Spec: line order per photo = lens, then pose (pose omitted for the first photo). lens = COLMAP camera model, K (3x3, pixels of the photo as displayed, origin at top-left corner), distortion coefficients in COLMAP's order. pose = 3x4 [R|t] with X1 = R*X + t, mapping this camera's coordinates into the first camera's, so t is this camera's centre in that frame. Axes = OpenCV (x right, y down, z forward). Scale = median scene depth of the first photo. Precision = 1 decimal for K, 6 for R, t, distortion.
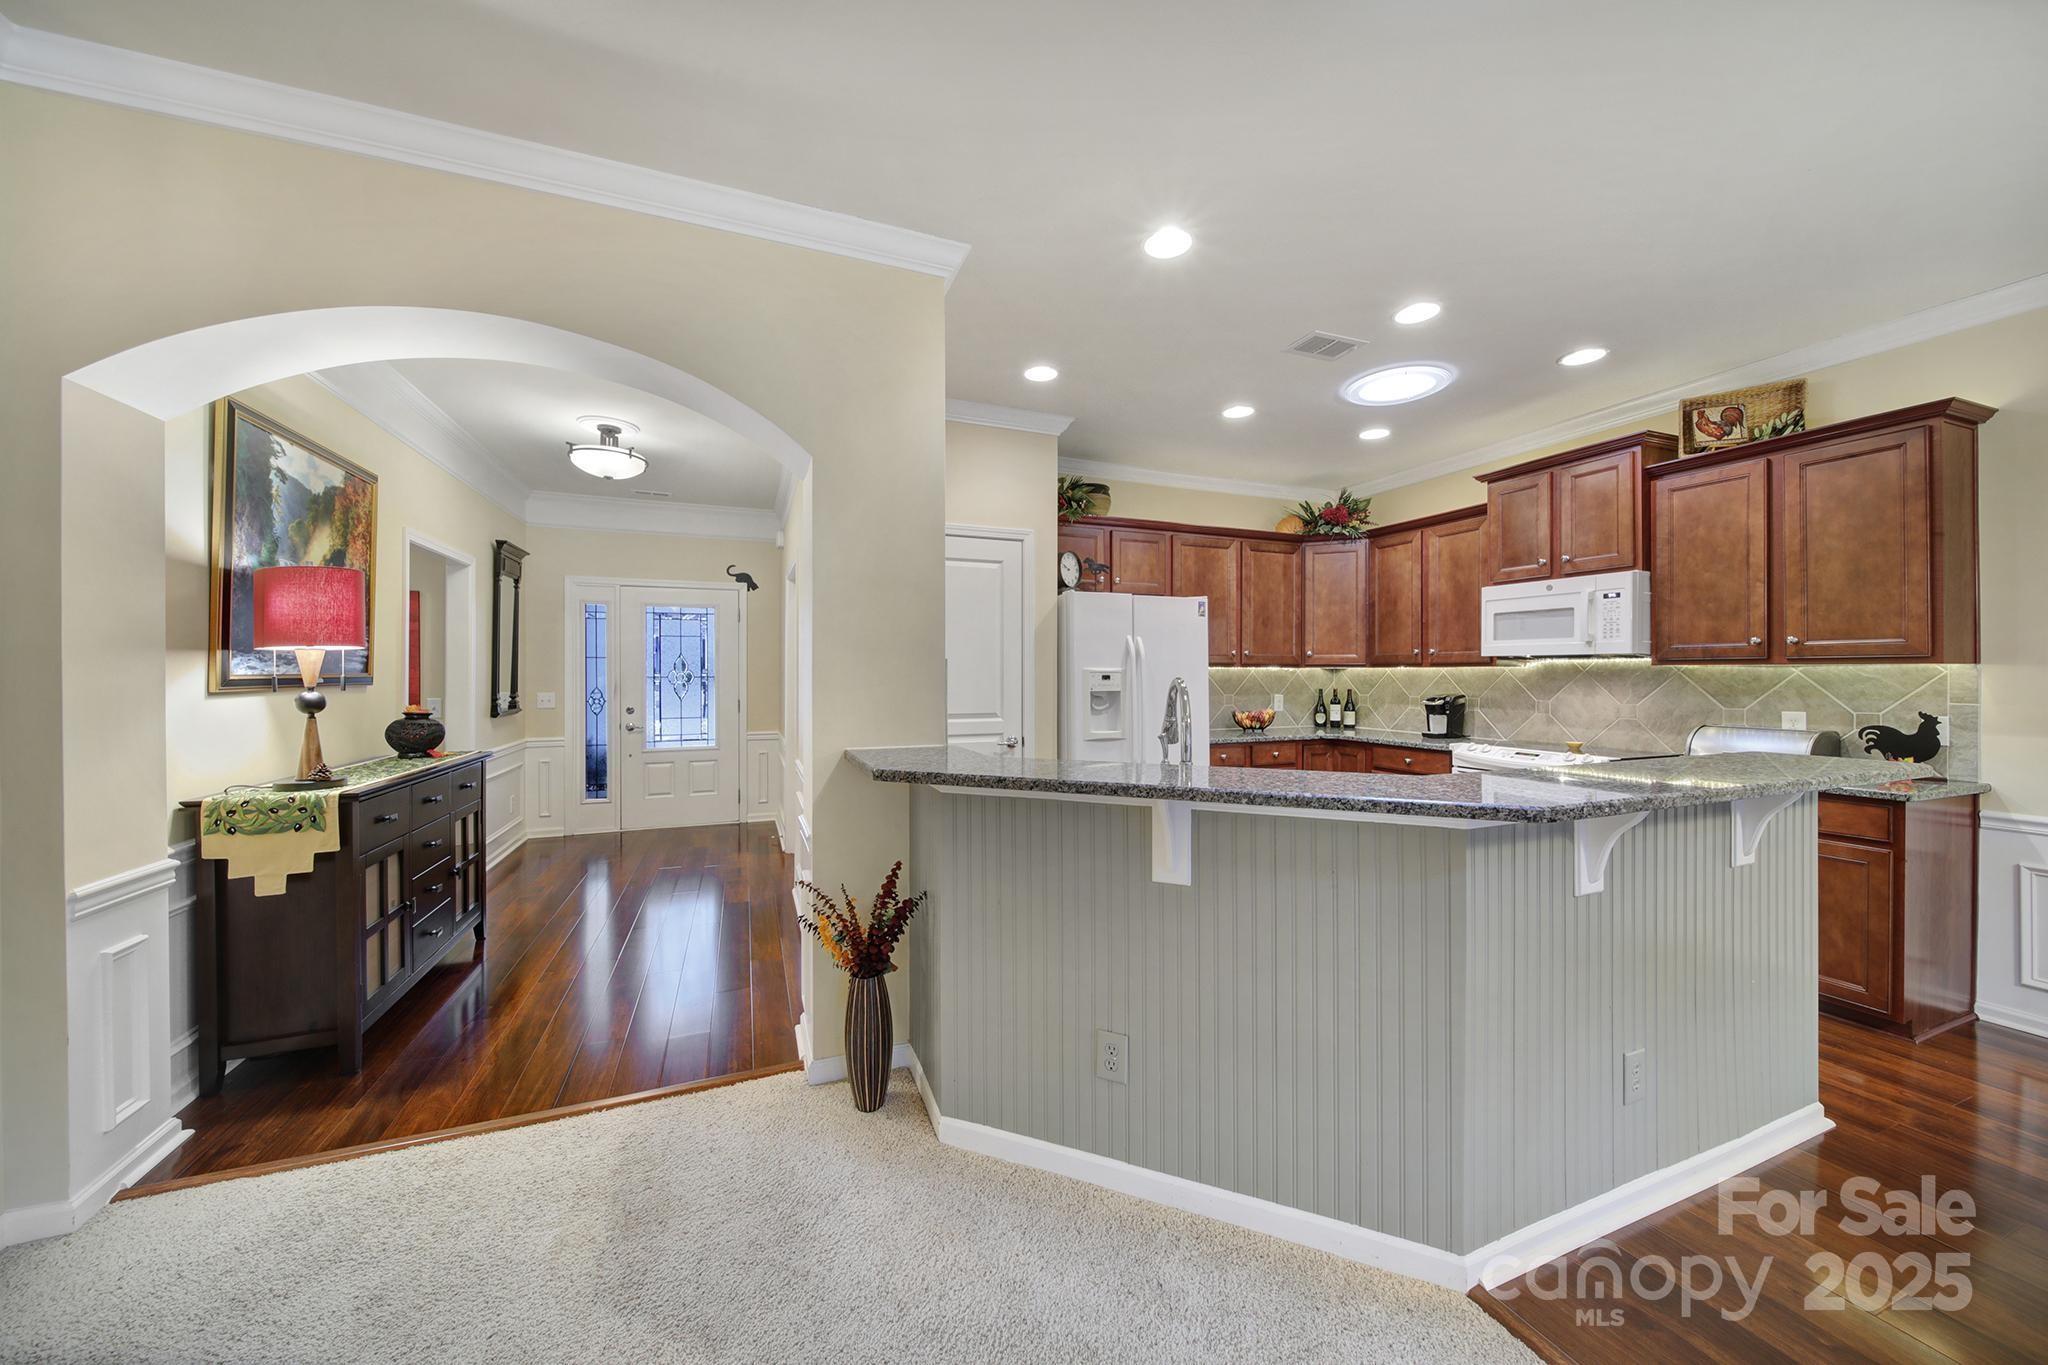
lens RADIAL K [[715.6, 0, 1022.7], [0, 715.6, 672.3], [0, 0, 1]] dist [-0.000543, -0.001861]
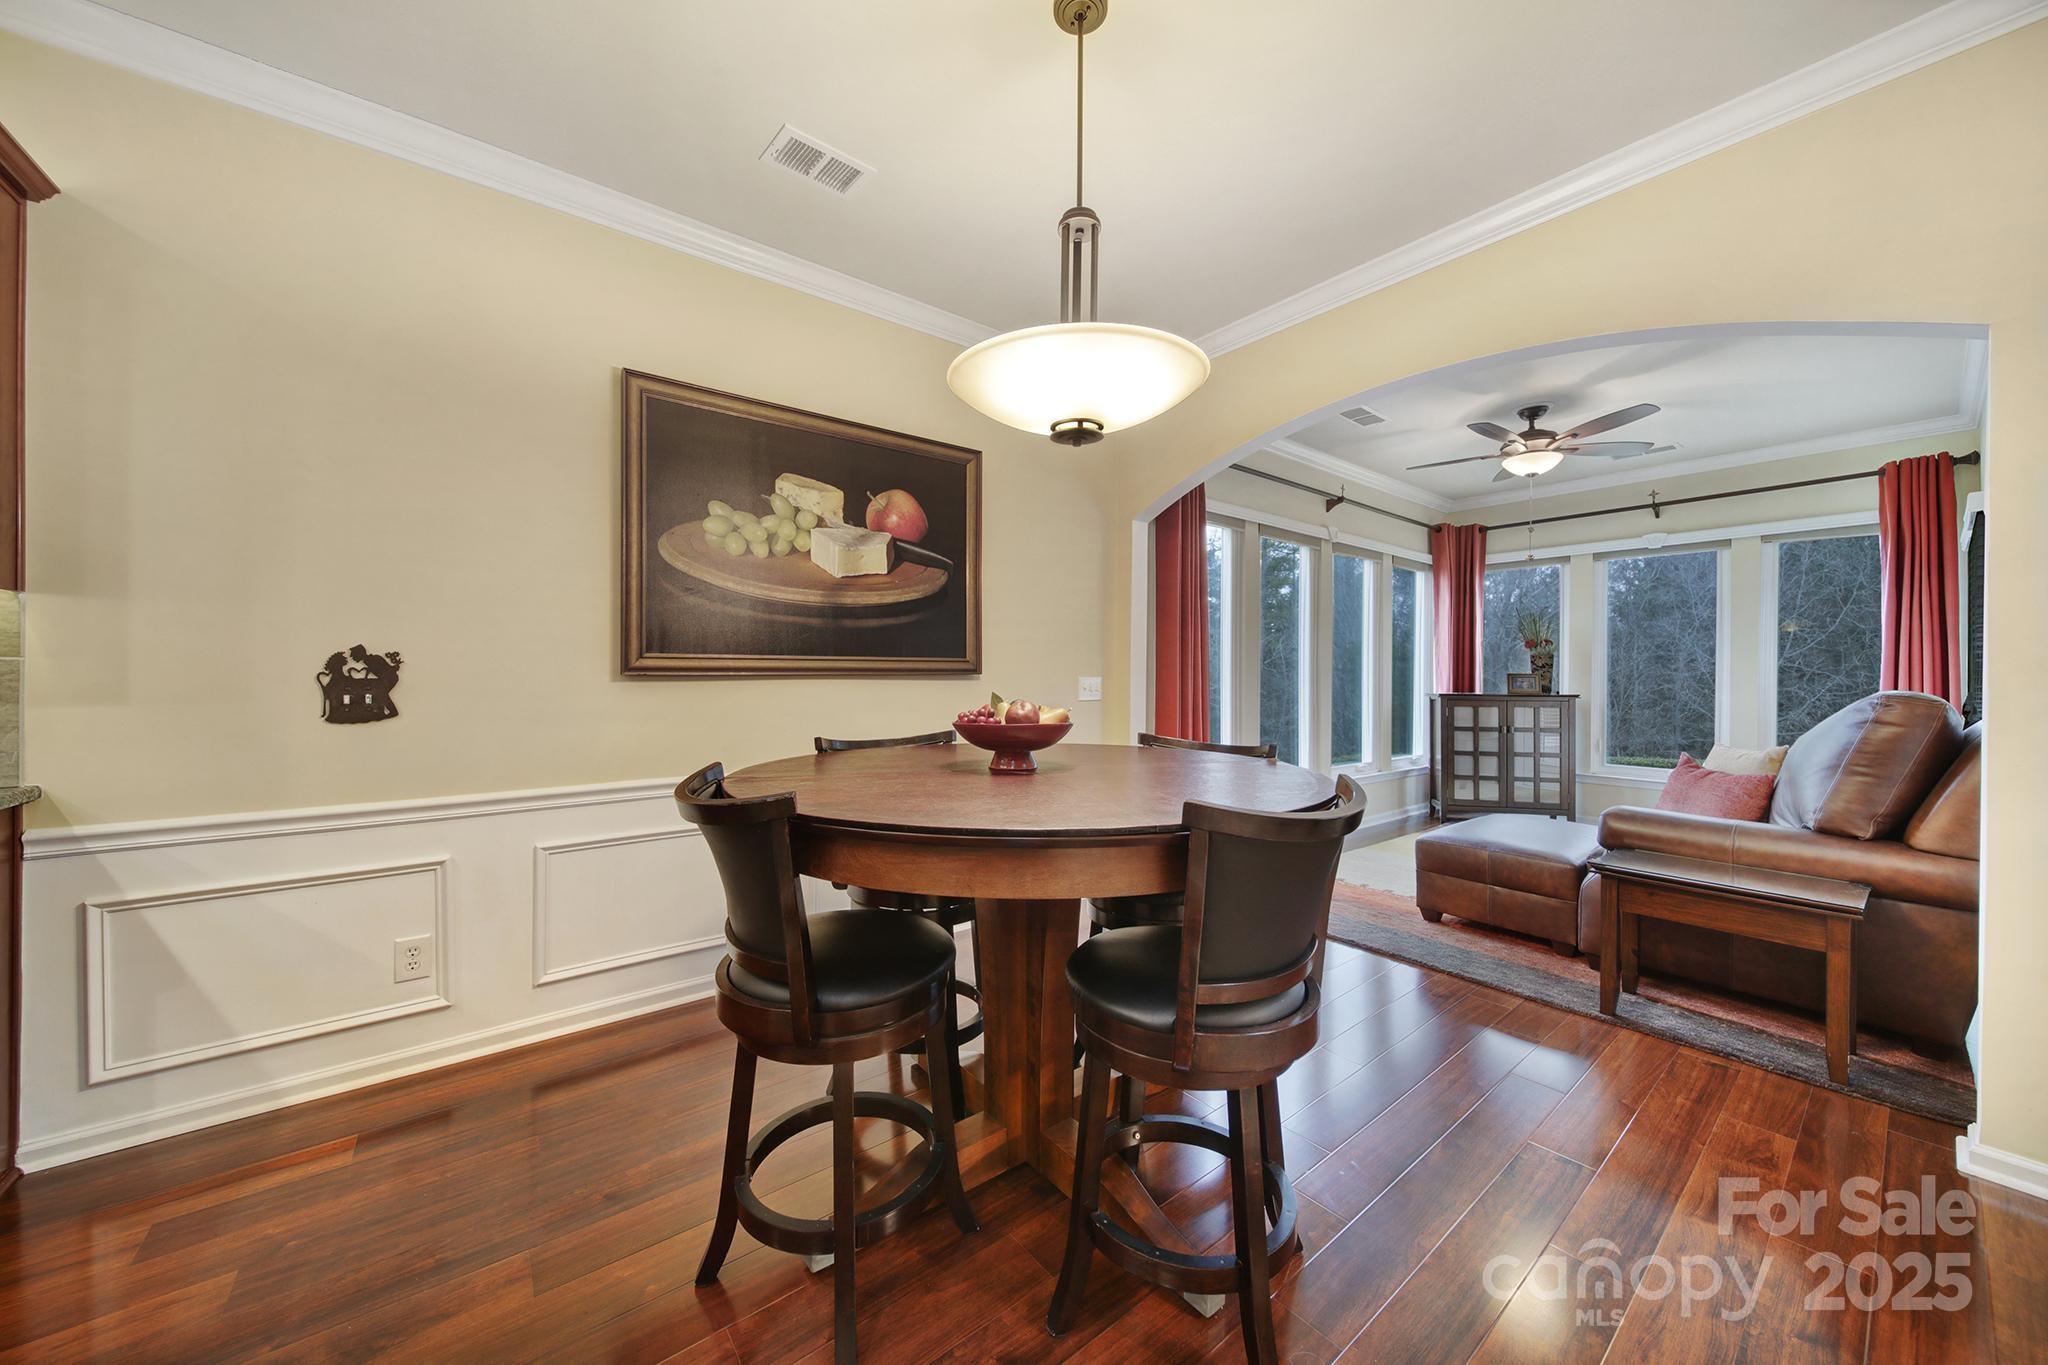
lens RADIAL K [[715.6, 0, 1022.7], [0, 715.6, 672.3], [0, 0, 1]] dist [-0.000543, -0.001861]
pose [[-0.287545, -0.003592, 0.957760, 0.409664], [-0.006462, 0.999977, 0.001810, 0.040335], [-0.957745, -0.005669, -0.287561, 0.279569]]
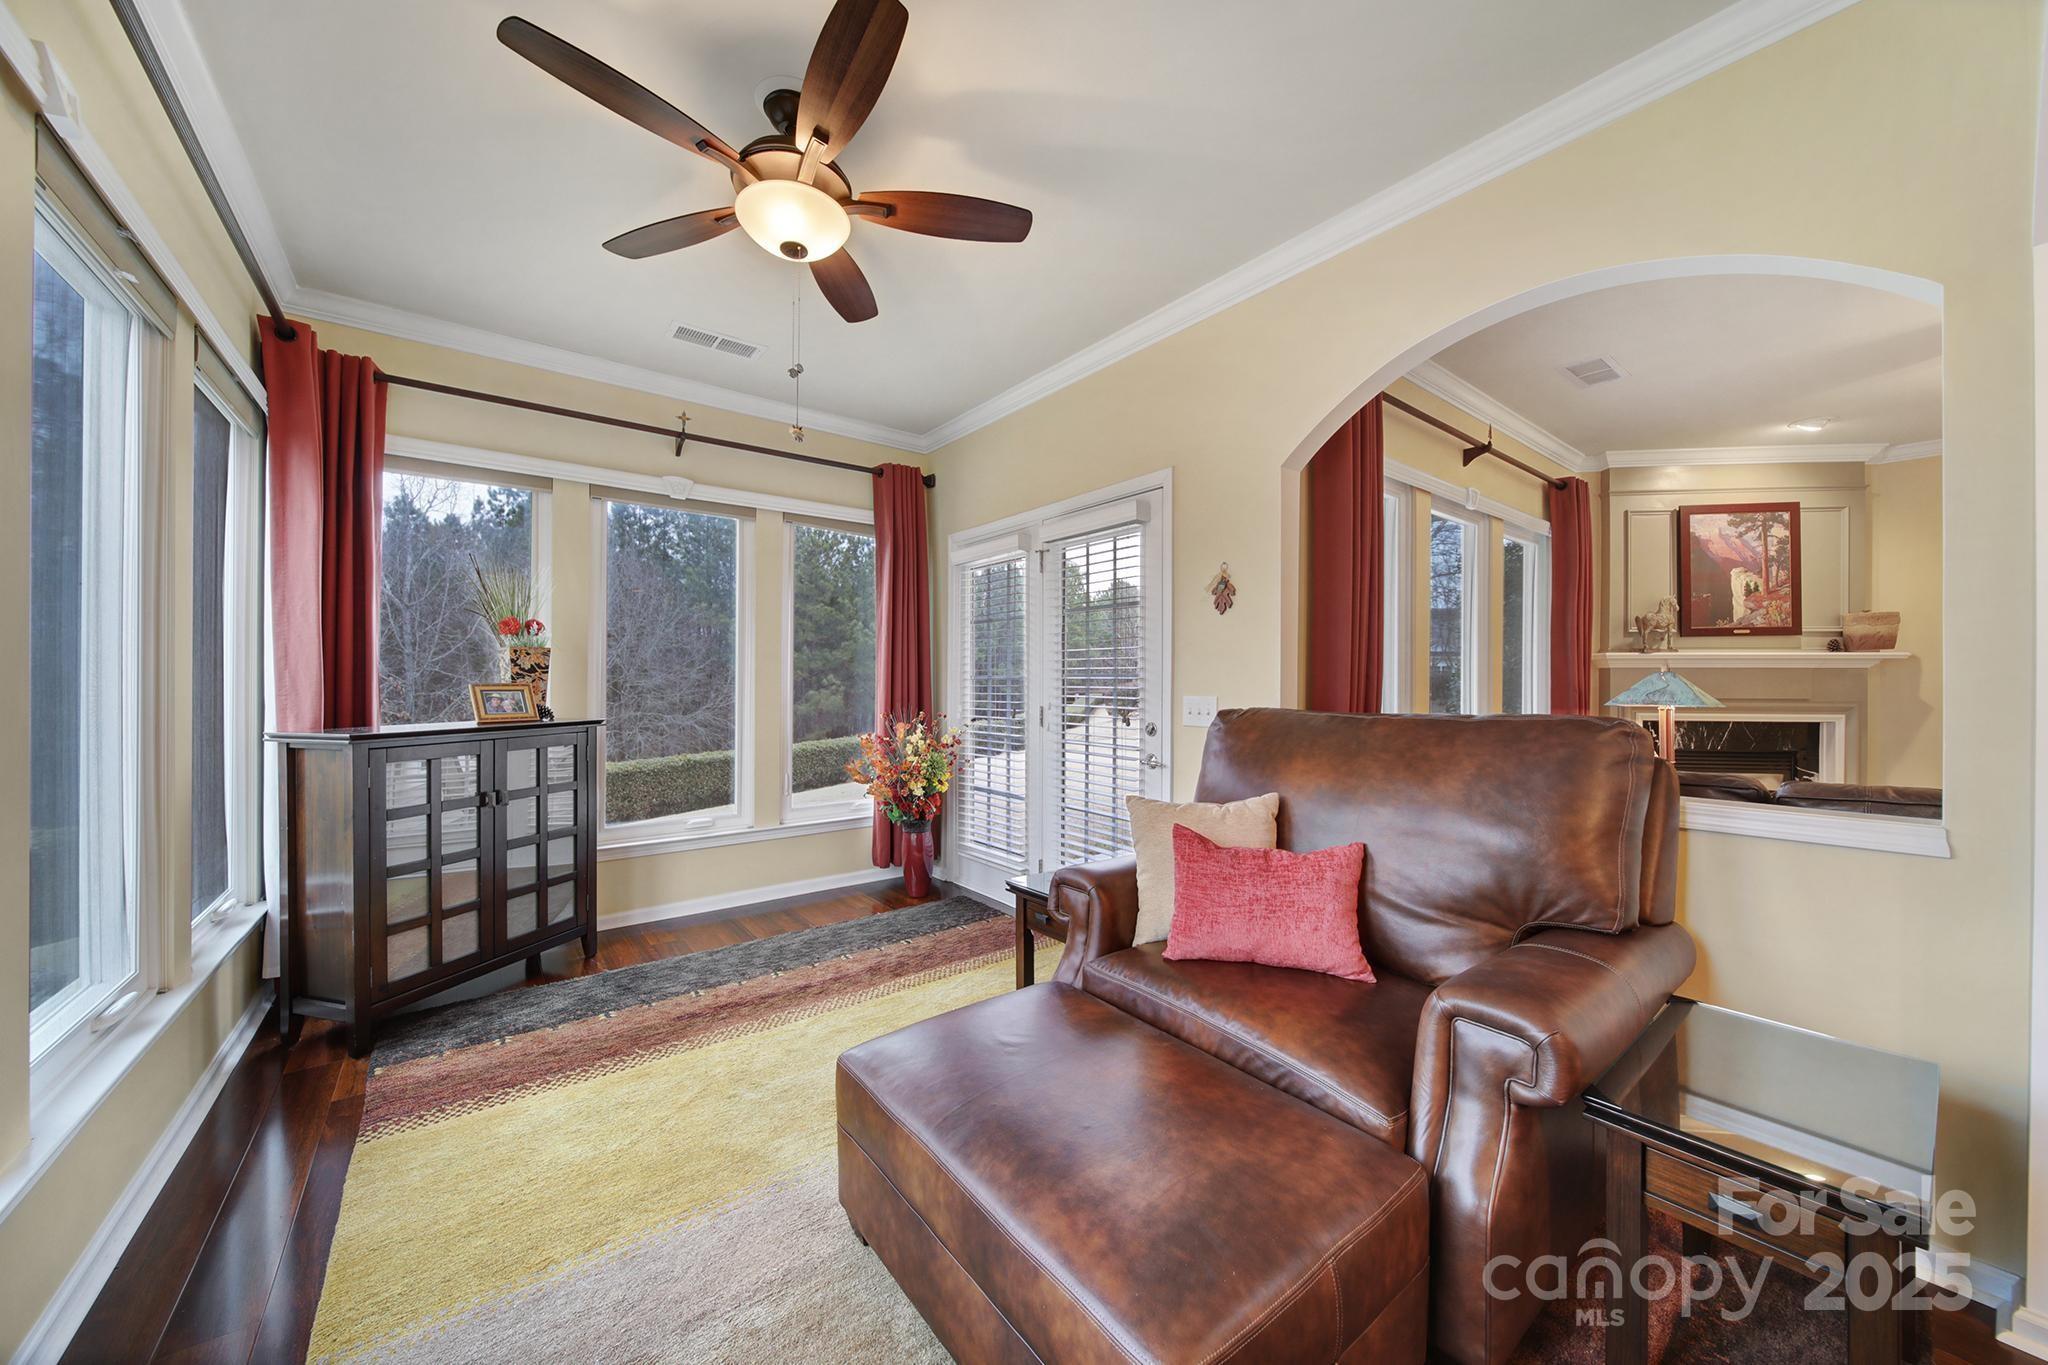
lens RADIAL K [[723.7, 0, 1030.5], [0, 723.7, 683.1], [0, 0, 1]] dist [-0.002297, -0.000202]
pose [[-0.959451, -0.005840, -0.281814, 1.307799], [-0.006248, 0.999980, 0.000551, 0.034344], [0.281805, 0.002289, -0.959469, -0.307731]]
